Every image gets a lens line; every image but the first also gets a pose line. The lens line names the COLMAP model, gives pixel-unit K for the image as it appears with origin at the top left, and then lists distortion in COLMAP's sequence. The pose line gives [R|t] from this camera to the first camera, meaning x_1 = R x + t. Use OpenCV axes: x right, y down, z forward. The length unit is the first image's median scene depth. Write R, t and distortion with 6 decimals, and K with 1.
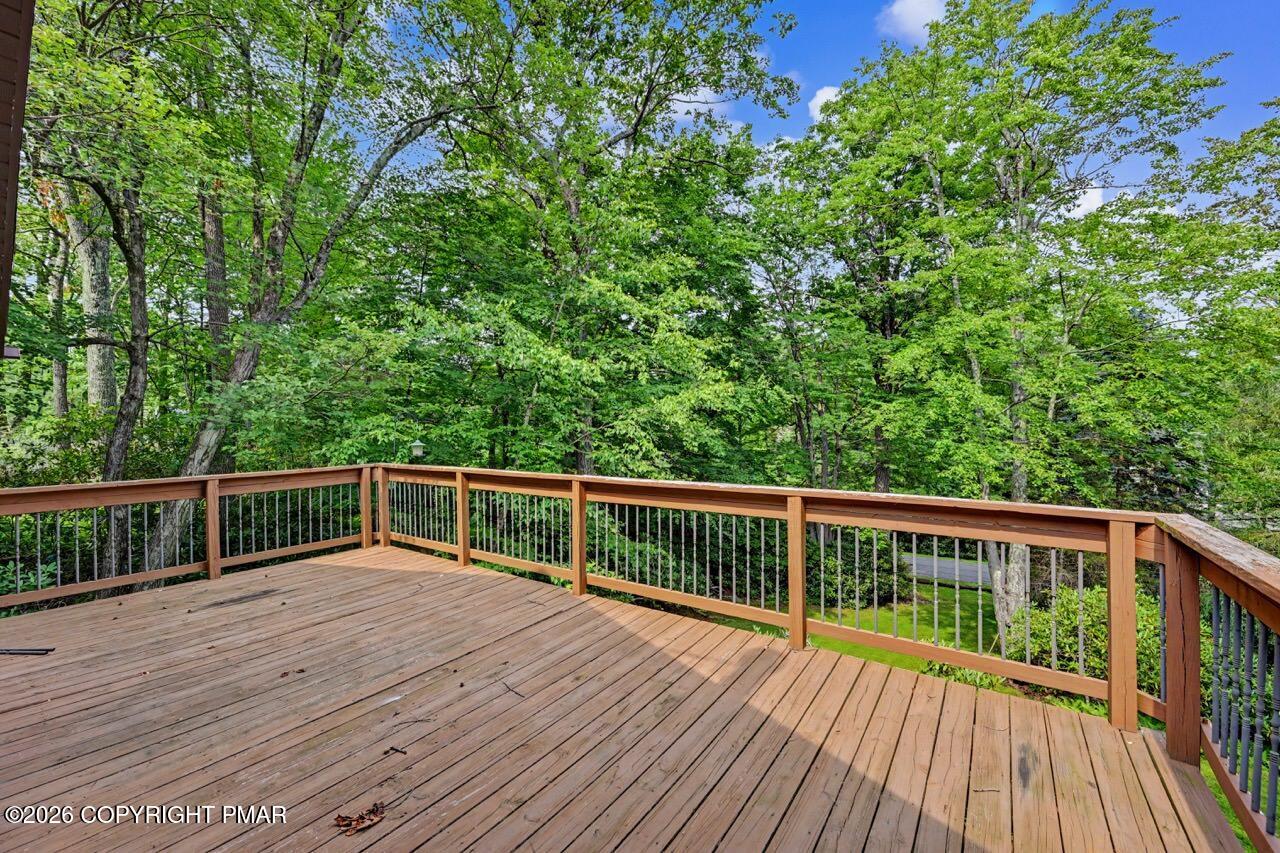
lens RADIAL K [[508.1, 0, 640.0], [0, 508.1, 426.5], [0, 0, 1]] dist [-0.002548, 0.000072]
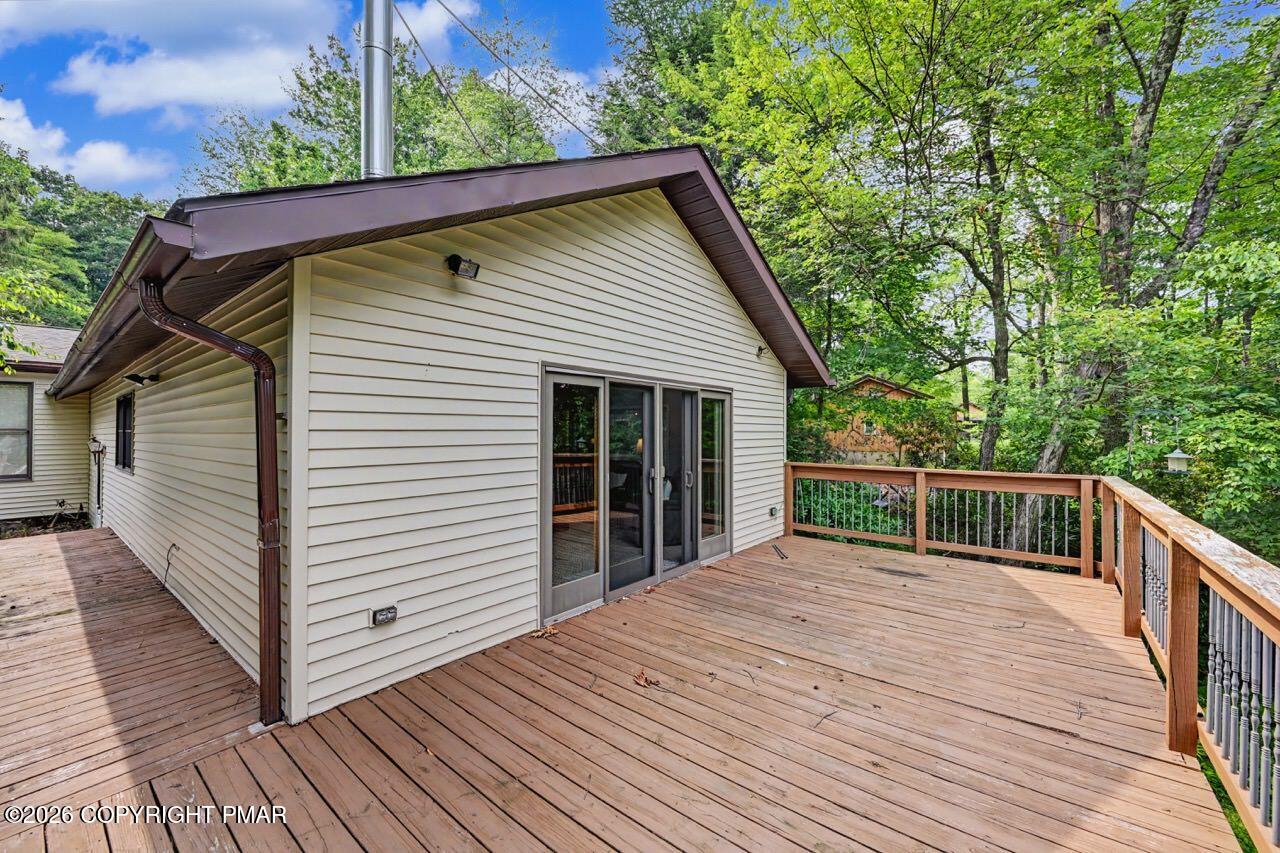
lens RADIAL K [[508.1, 0, 640.0], [0, 508.1, 426.5], [0, 0, 1]] dist [-0.002548, 0.000072]
pose [[-0.064537, 0.005749, -0.997899, 0.533133], [-0.003058, 0.999978, 0.005959, -0.009703], [0.997911, 0.003436, -0.064518, 0.567656]]
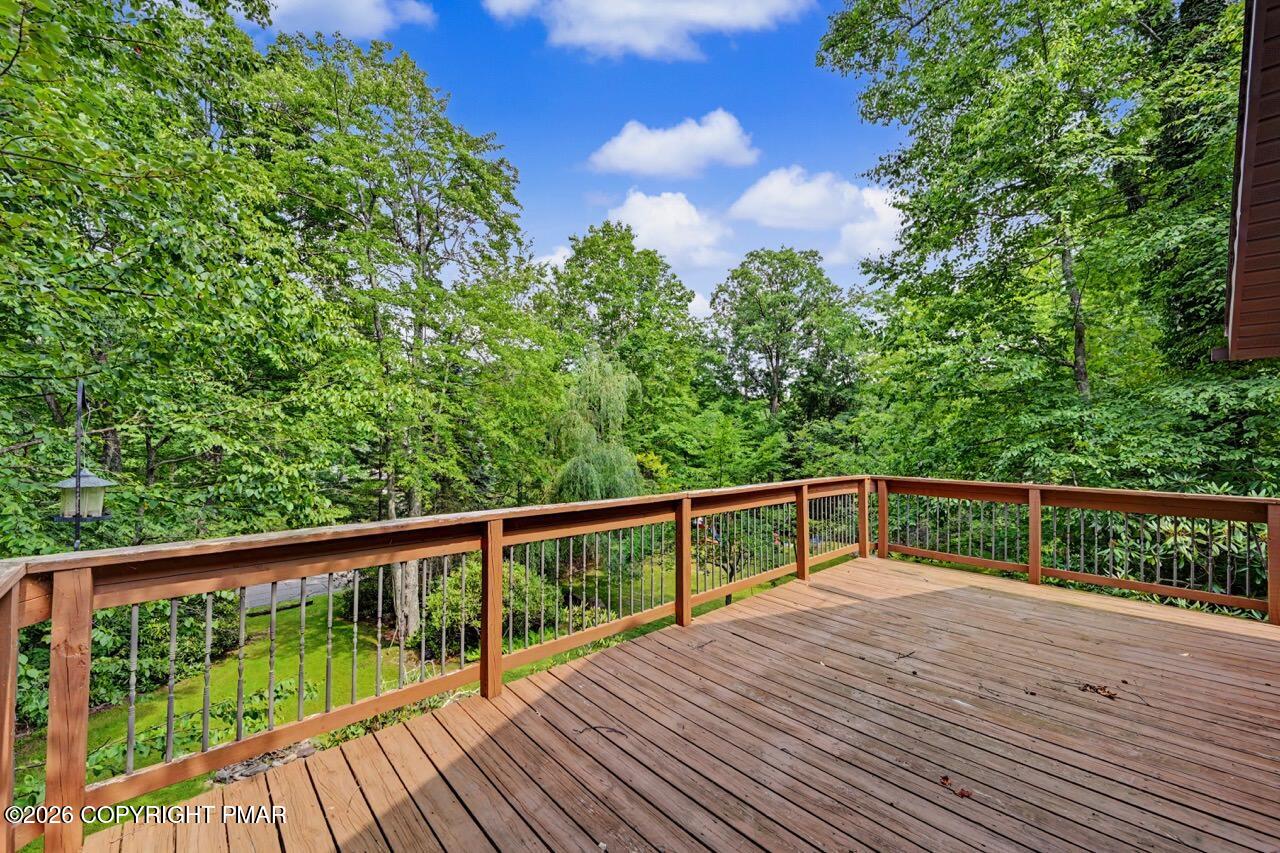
lens RADIAL K [[508.1, 0, 640.0], [0, 508.1, 426.5], [0, 0, 1]] dist [-0.002548, 0.000072]
pose [[0.201793, 0.030984, 0.978938, -1.238079], [-0.007751, 0.999519, -0.030037, 0.010189], [-0.979397, -0.001526, 0.201936, 1.081130]]
